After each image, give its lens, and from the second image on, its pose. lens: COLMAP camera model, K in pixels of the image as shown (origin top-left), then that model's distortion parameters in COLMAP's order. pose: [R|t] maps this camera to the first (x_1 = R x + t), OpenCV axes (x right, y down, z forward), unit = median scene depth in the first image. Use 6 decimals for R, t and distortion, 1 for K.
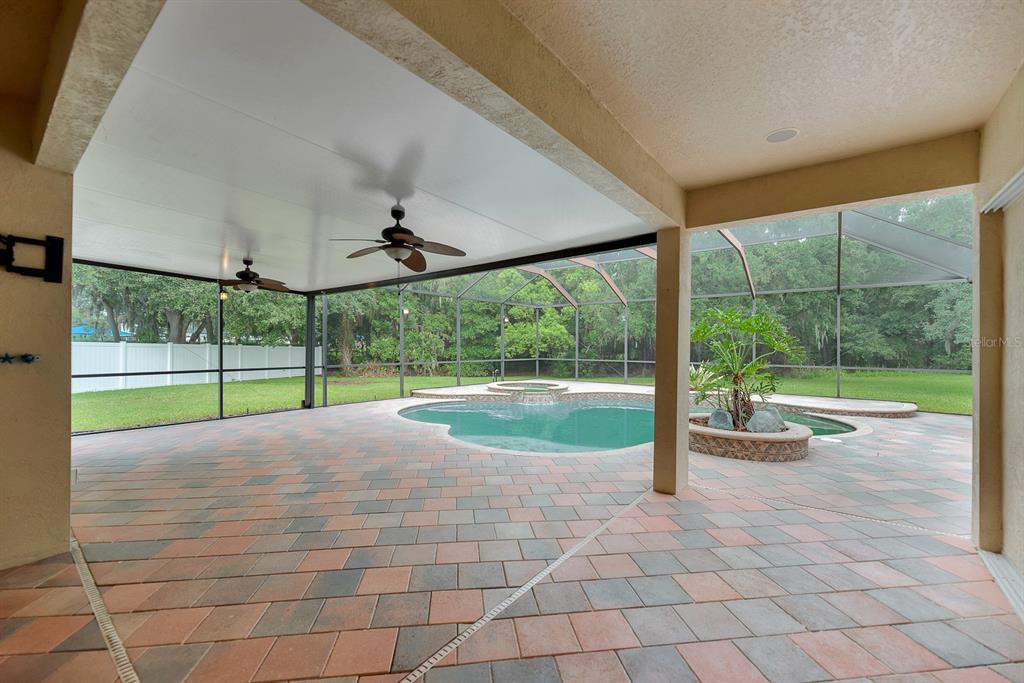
lens RADIAL K [[430.3, 0, 509.0], [0, 430.3, 343.6], [0, 0, 1]] dist [0.000603, -0.000132]
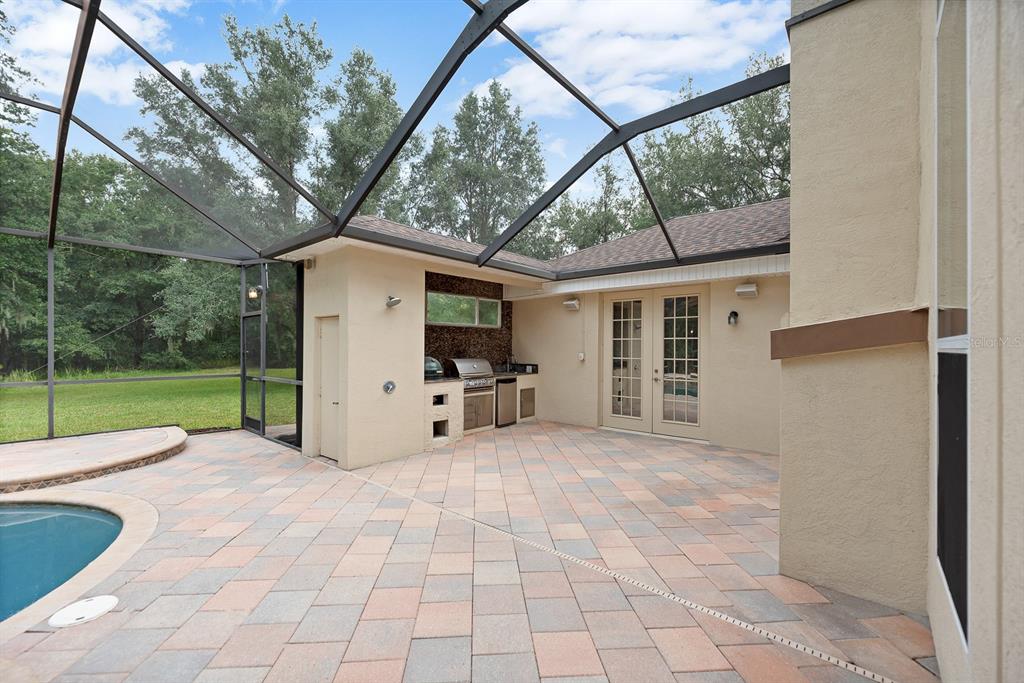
lens RADIAL K [[430.3, 0, 510.4], [0, 430.3, 345.1], [0, 0, 1]] dist [0.000603, -0.000132]
pose [[0.058104, -0.001741, 0.998309, 0.102208], [-0.007002, 0.999973, 0.002152, 0.001089], [-0.998286, -0.007115, 0.058091, 0.154662]]
